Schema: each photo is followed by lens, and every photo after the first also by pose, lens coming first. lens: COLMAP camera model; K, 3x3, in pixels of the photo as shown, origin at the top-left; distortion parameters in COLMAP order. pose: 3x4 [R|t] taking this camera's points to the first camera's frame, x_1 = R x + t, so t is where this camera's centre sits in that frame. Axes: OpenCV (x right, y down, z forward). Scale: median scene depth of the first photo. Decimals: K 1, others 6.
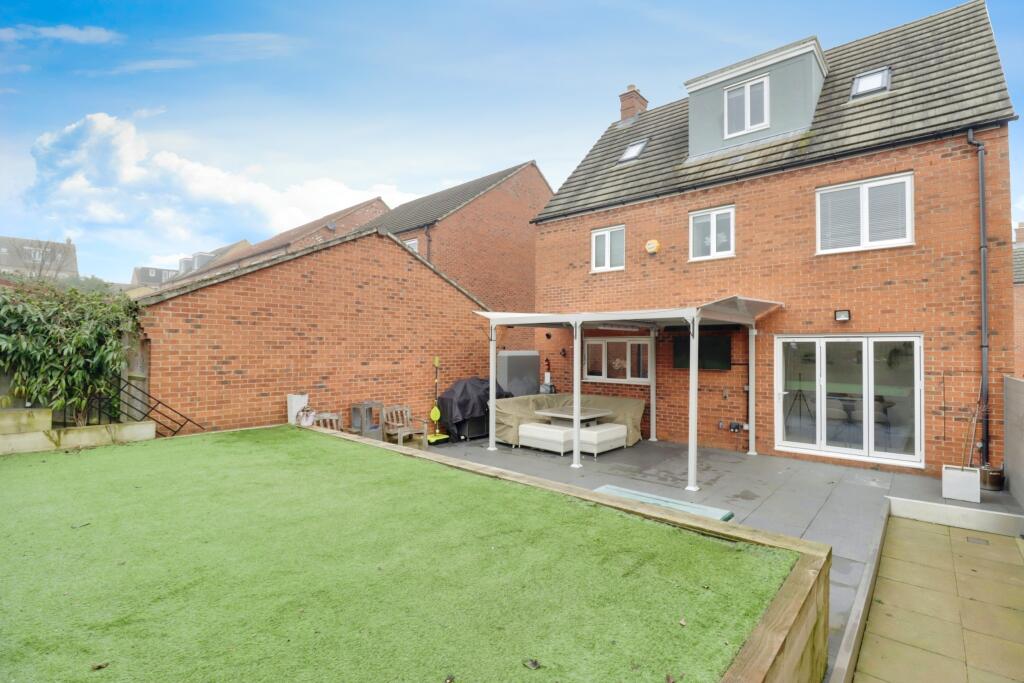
lens RADIAL K [[481.3, 0, 514.4], [0, 481.3, 342.4], [0, 0, 1]] dist [-0.004486, -0.000356]
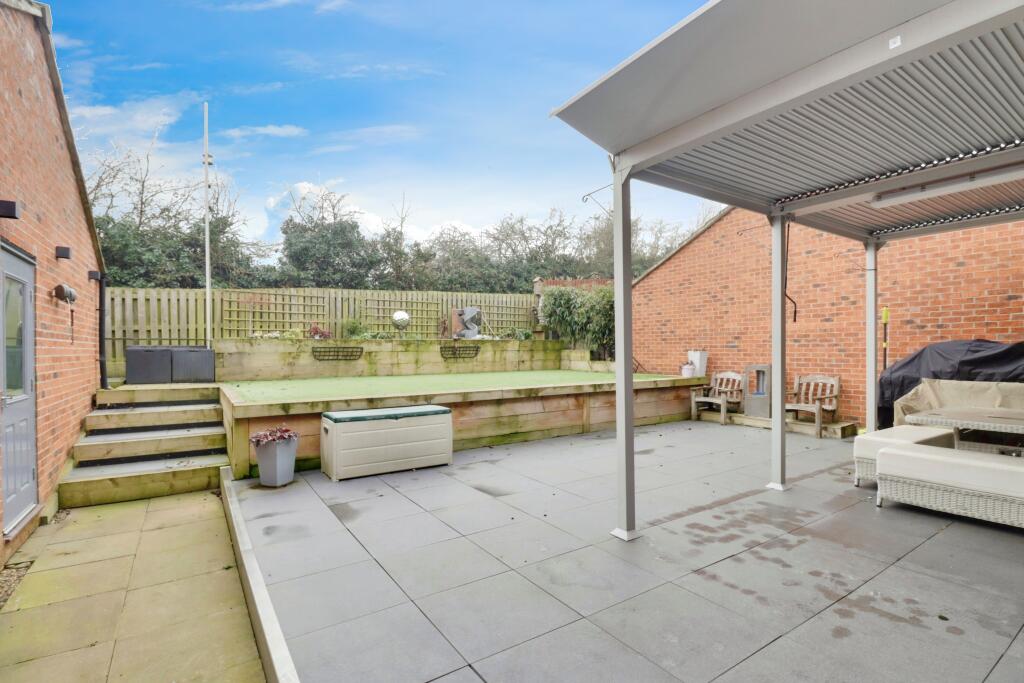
lens RADIAL K [[481.3, 0, 514.7], [0, 481.3, 347.7], [0, 0, 1]] dist [-0.004486, -0.000356]
pose [[-0.261696, -0.007091, -0.965124, 0.698047], [0.013664, 0.999846, -0.011052, 0.100744], [0.965054, -0.016079, -0.261559, 0.831577]]
